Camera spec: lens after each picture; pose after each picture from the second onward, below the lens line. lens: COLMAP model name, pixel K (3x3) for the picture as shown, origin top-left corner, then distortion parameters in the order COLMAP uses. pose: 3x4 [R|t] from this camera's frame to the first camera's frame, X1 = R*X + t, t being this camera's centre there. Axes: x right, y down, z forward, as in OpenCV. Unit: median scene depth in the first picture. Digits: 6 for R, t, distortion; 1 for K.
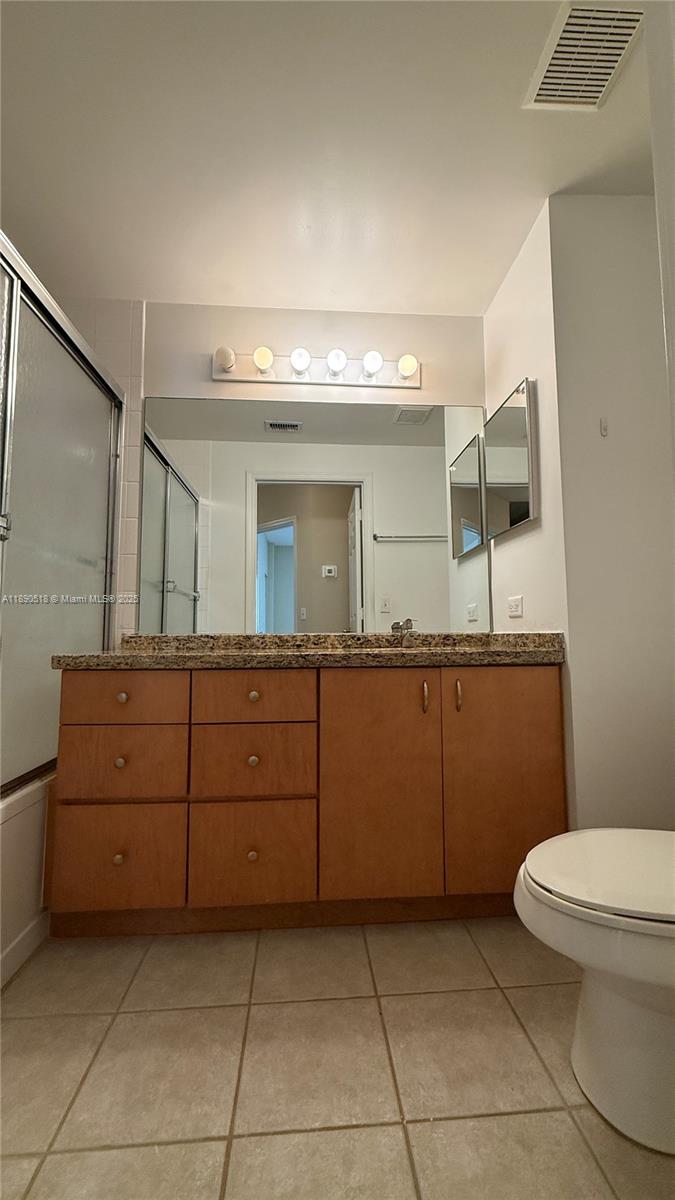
lens RADIAL K [[479.9, 0, 337.5], [0, 479.9, 600.0], [0, 0, 1]] dist [0.001663, -0.000457]
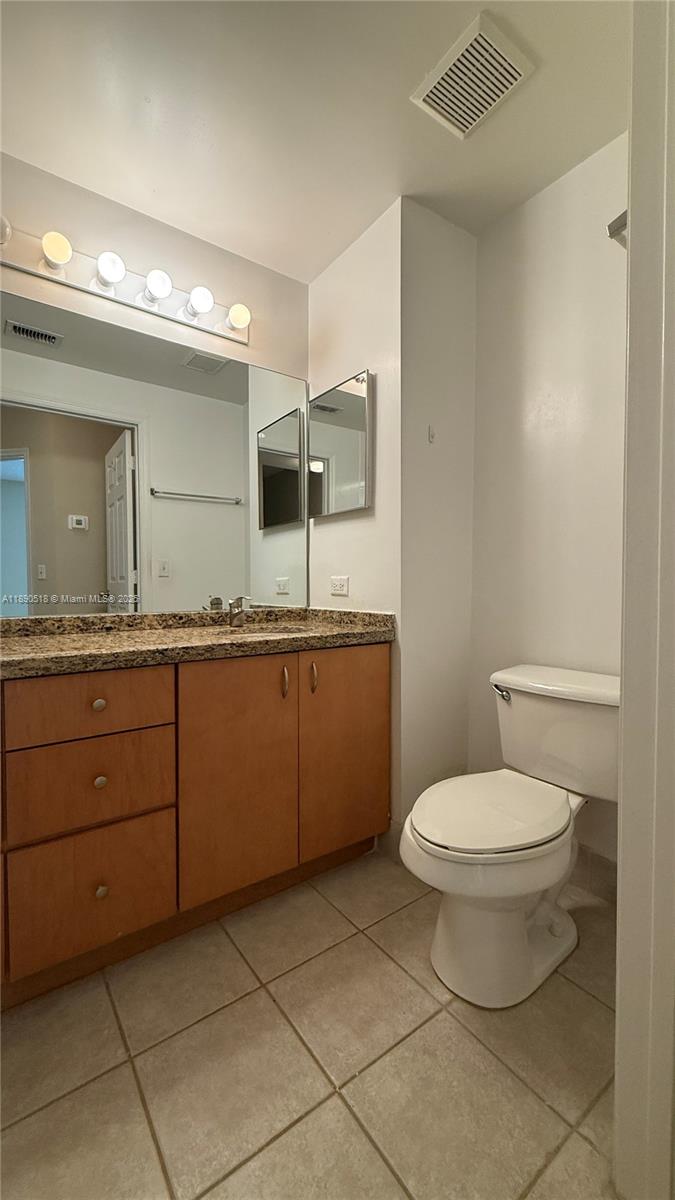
lens RADIAL K [[479.9, 0, 337.5], [0, 479.9, 600.0], [0, 0, 1]] dist [0.001663, -0.000457]
pose [[0.847635, -0.011459, 0.530456, -0.251635], [-0.042844, 0.995024, 0.089955, -0.062718], [-0.528847, -0.098976, 0.842926, 0.119237]]
